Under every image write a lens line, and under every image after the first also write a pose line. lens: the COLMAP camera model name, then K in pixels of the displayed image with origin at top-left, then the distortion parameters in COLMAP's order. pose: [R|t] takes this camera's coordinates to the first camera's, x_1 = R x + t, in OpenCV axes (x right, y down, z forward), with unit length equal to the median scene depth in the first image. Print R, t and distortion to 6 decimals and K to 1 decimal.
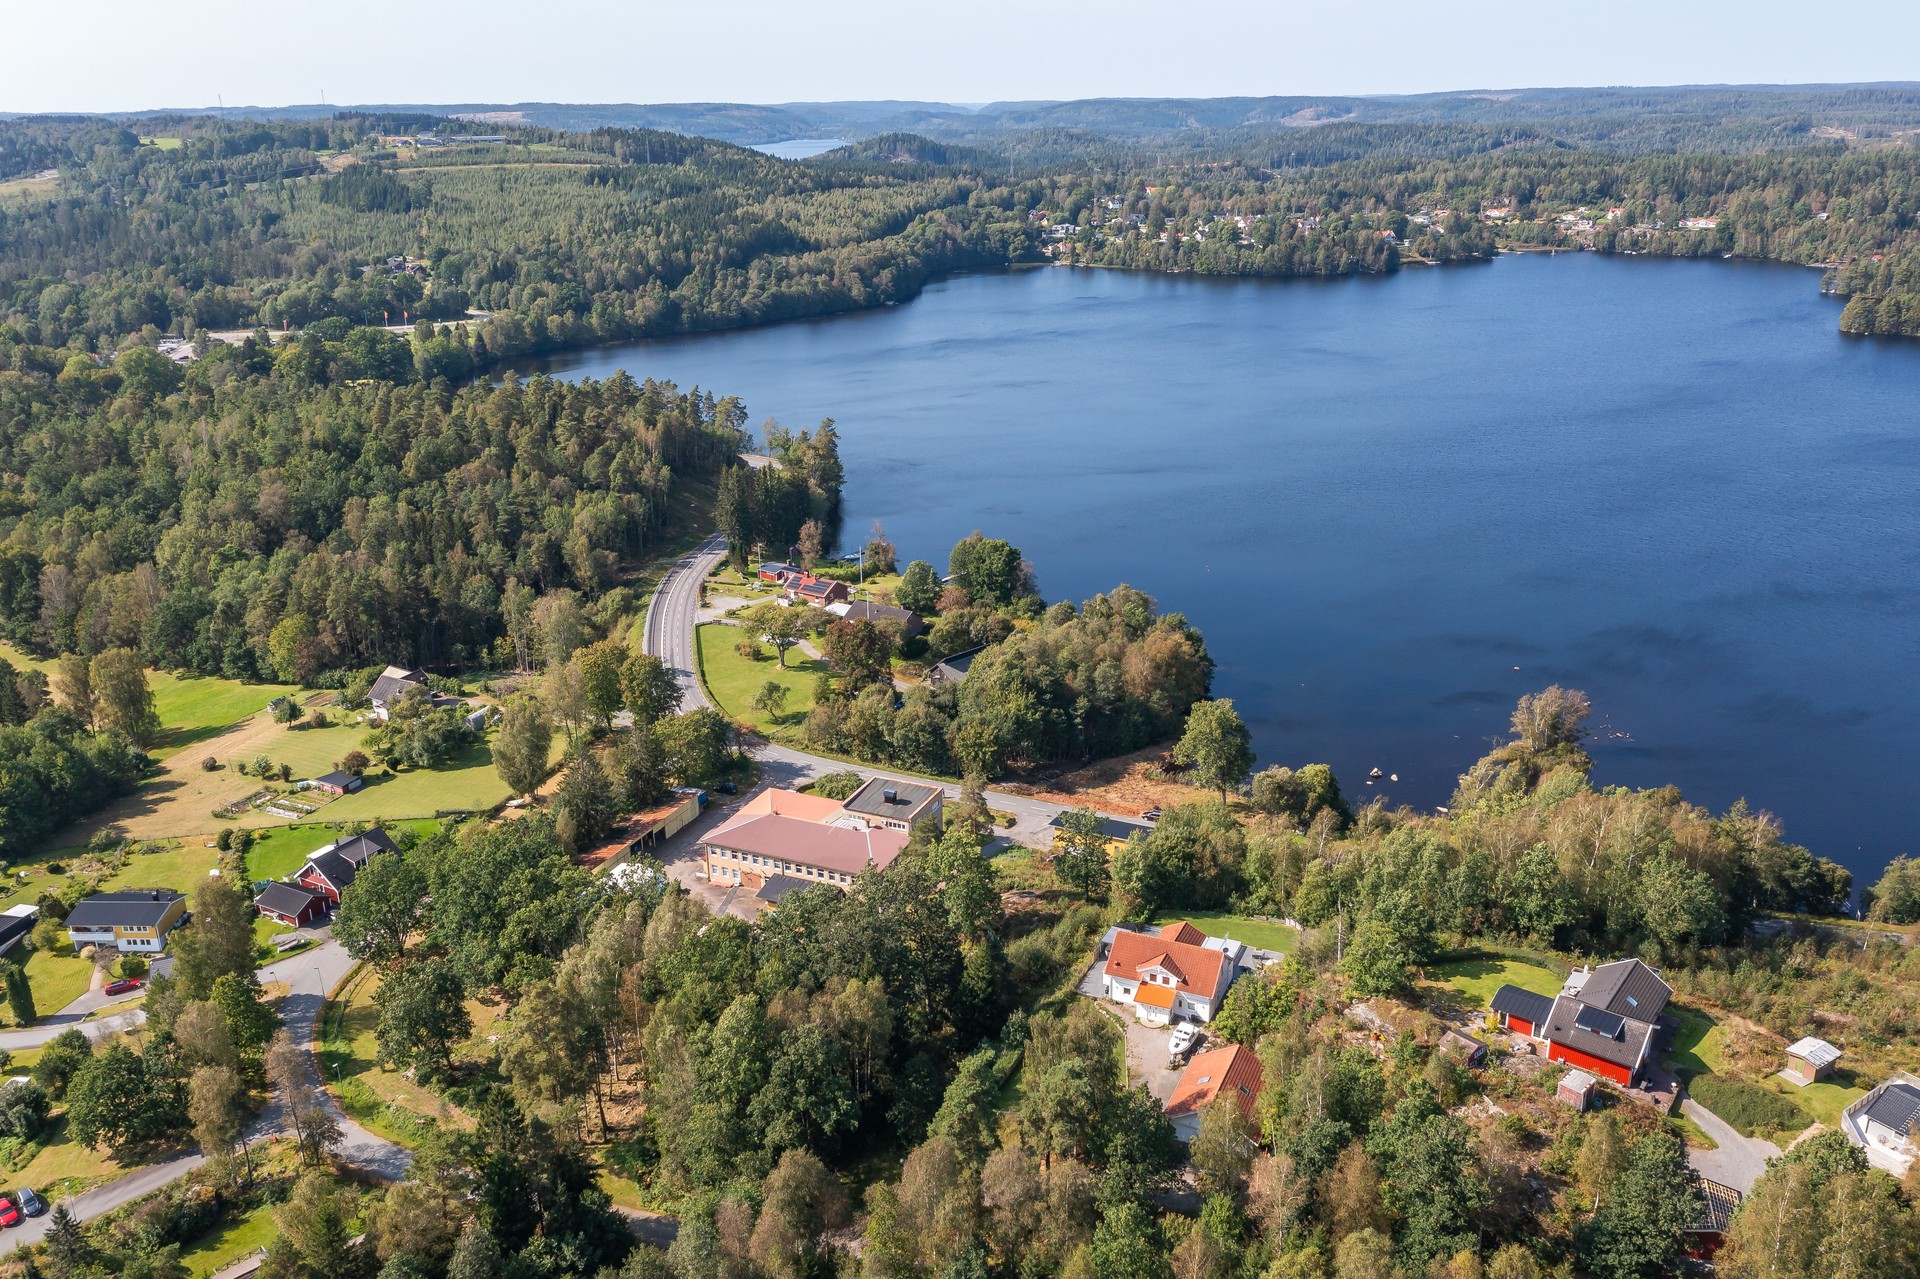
lens RADIAL K [[1535.7, 0, 960.0], [0, 1535.7, 639.5], [0, 0, 1]] dist [0.007057, 0.006437]
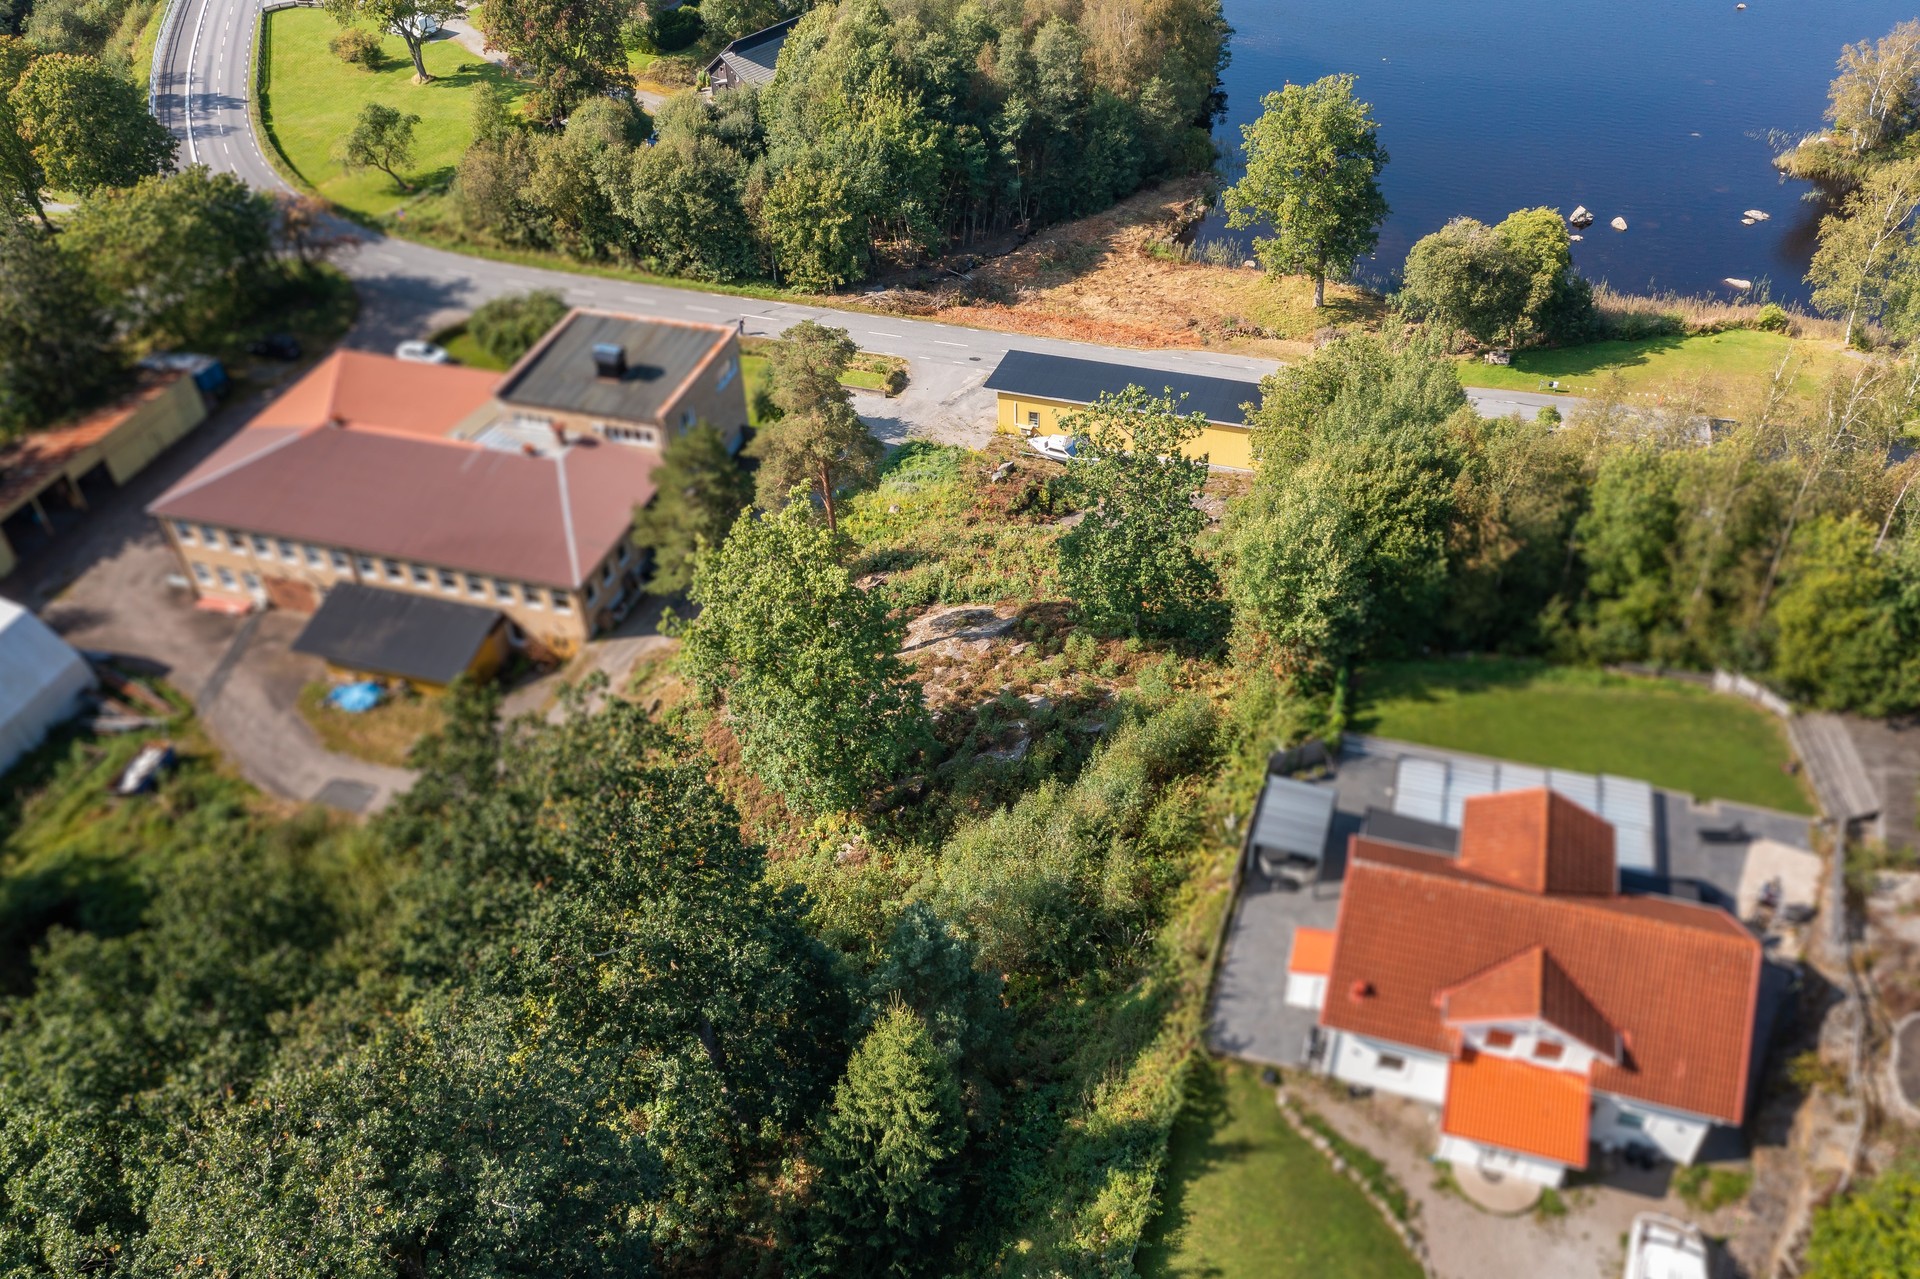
lens RADIAL K [[1535.7, 0, 960.0], [0, 1535.7, 639.5], [0, 0, 1]] dist [0.007057, 0.006437]
pose [[0.992469, -0.089778, 0.083334, 0.005746], [0.055698, 0.936667, 0.345764, 0.029760], [-0.109098, -0.338519, 0.934614, 0.498946]]
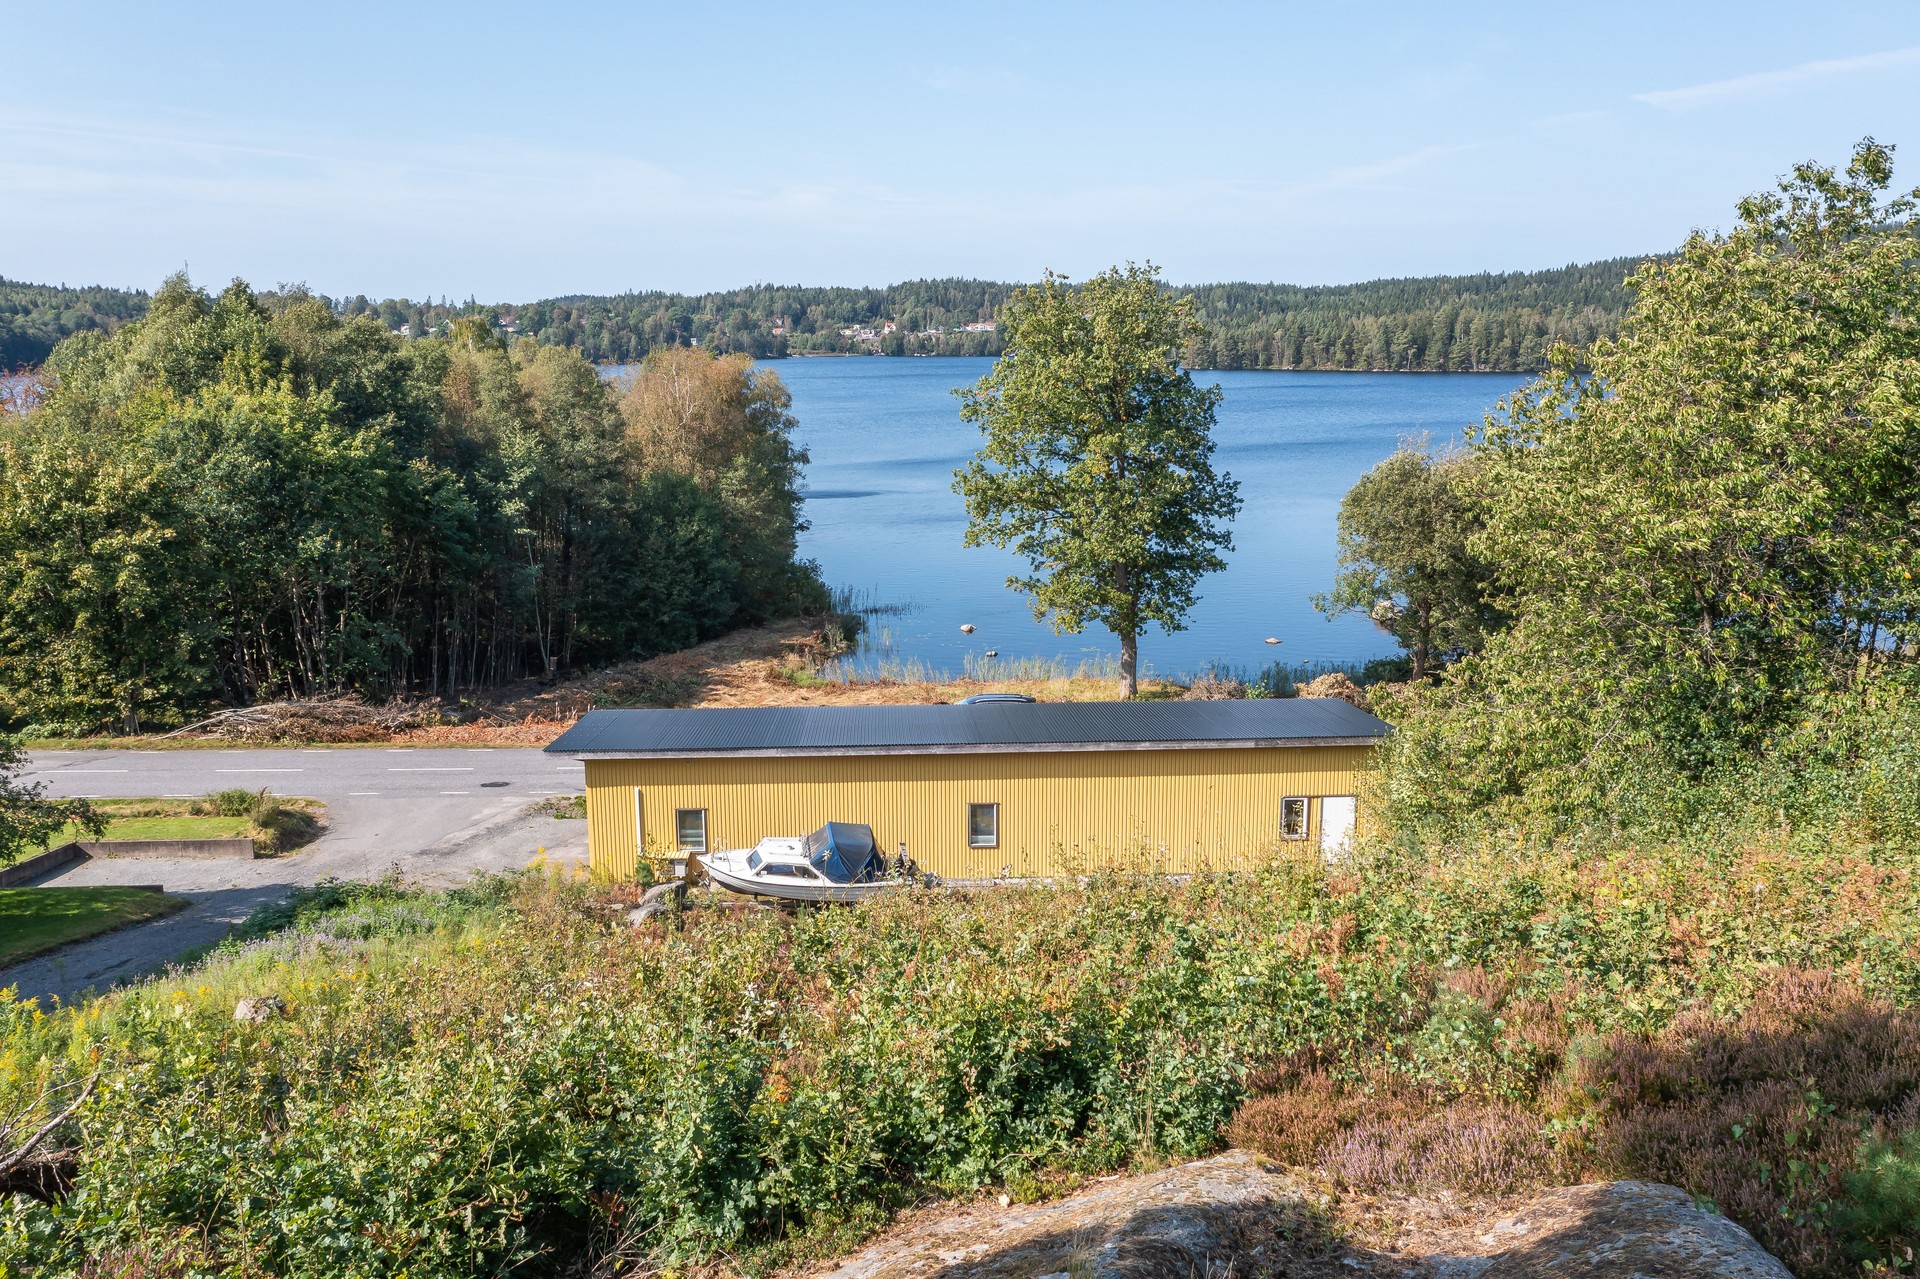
lens RADIAL K [[1510.9, 0, 960.0], [0, 1510.9, 639.5], [0, 0, 1]] dist [0.012096, 0.005536]
pose [[0.880956, -0.080546, 0.466293, 0.020145], [0.148930, 0.982524, -0.111651, 0.119856], [-0.449151, 0.167804, 0.877556, 0.754716]]
